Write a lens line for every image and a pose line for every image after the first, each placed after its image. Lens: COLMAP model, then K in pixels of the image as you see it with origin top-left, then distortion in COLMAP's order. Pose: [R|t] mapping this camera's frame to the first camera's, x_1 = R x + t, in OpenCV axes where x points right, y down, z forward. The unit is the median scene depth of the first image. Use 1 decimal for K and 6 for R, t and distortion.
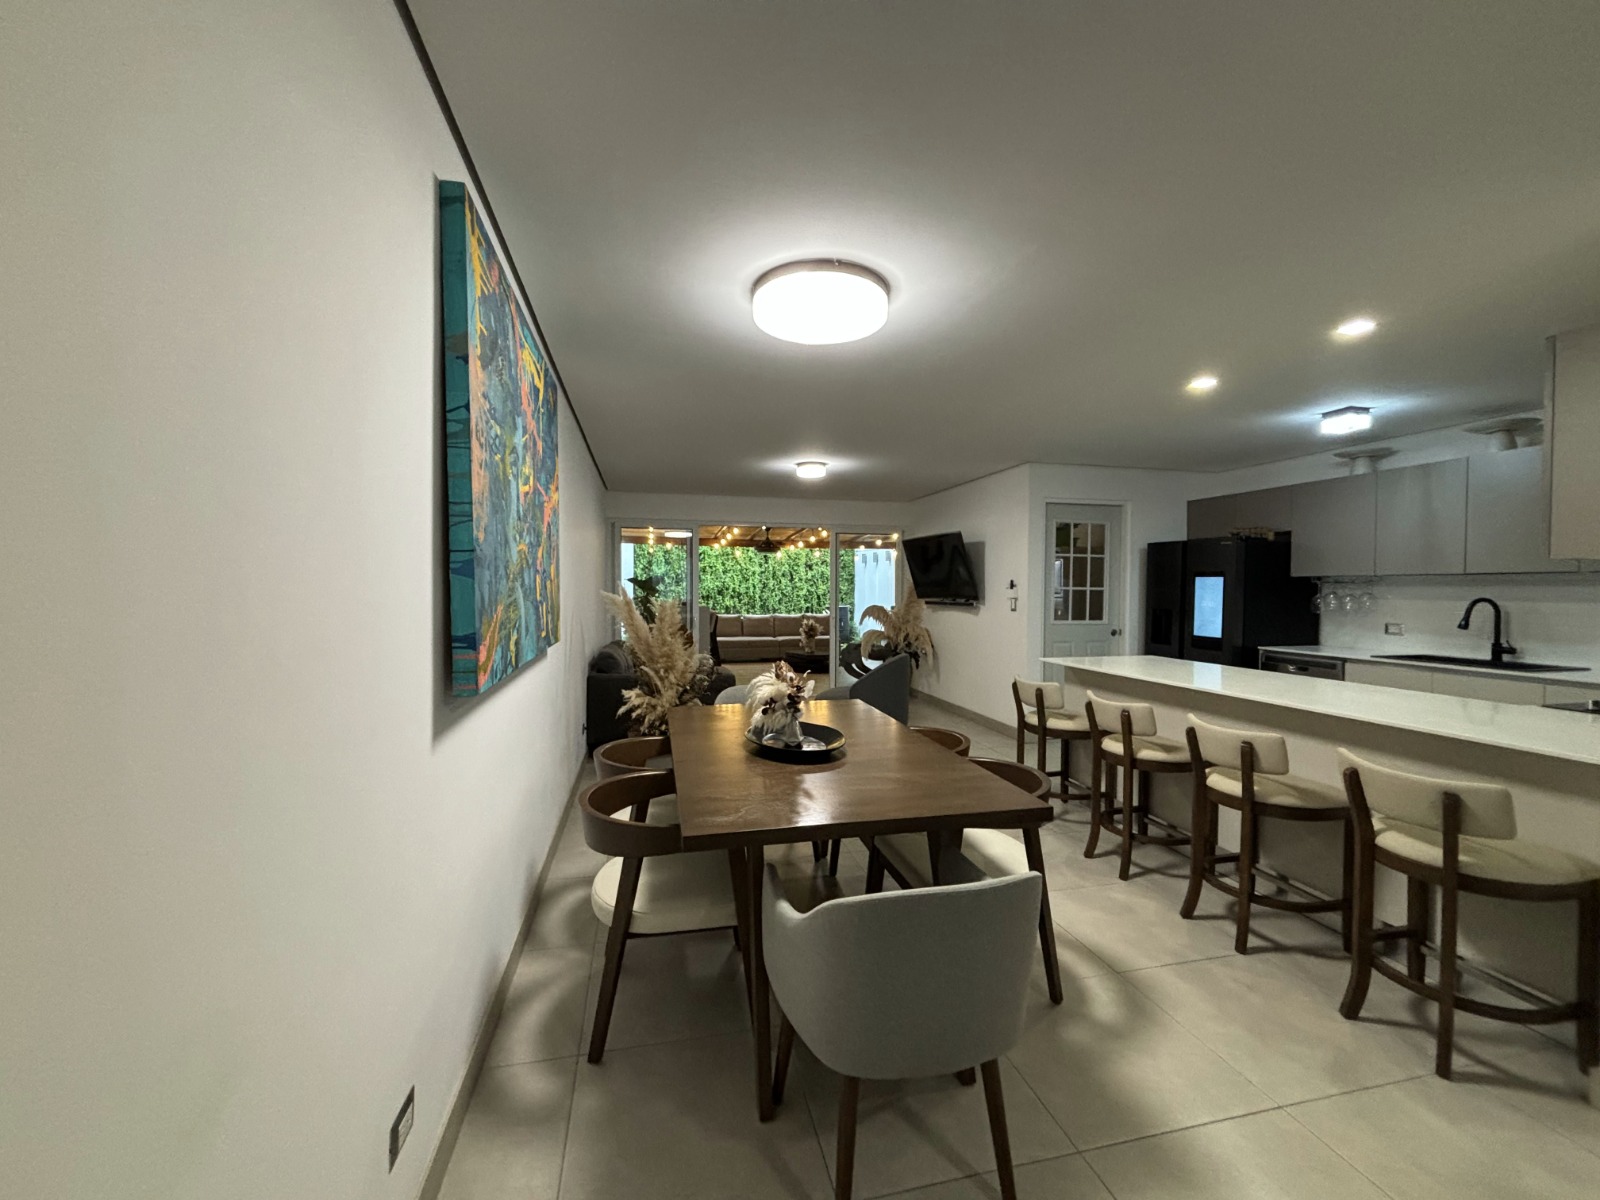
lens RADIAL K [[643.7, 0, 794.8], [0, 643.7, 597.5], [0, 0, 1]] dist [0.009126, -0.000251]
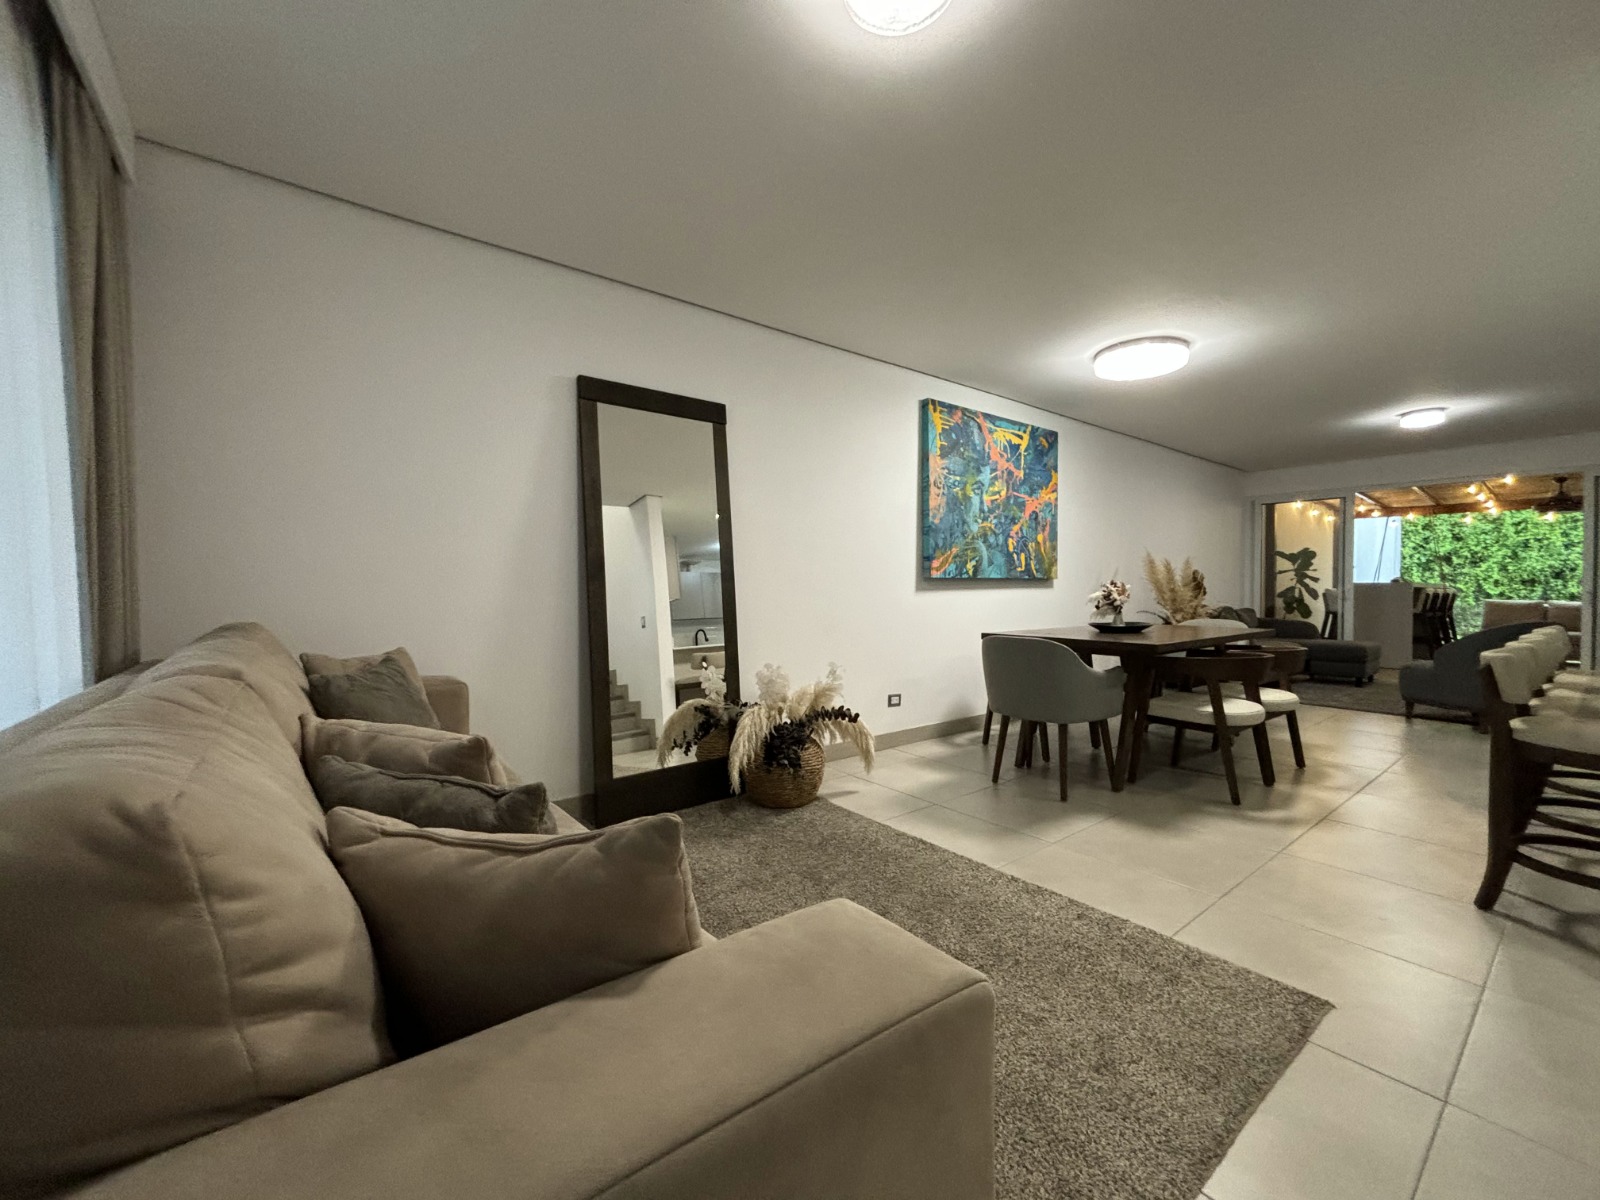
lens RADIAL K [[643.7, 0, 794.8], [0, 643.7, 597.5], [0, 0, 1]] dist [0.009126, -0.000251]
pose [[0.425471, 0.013293, -0.904874, 0.176847], [-0.013261, 0.999876, 0.008454, 0.022272], [0.904875, 0.008402, 0.425595, -0.070651]]
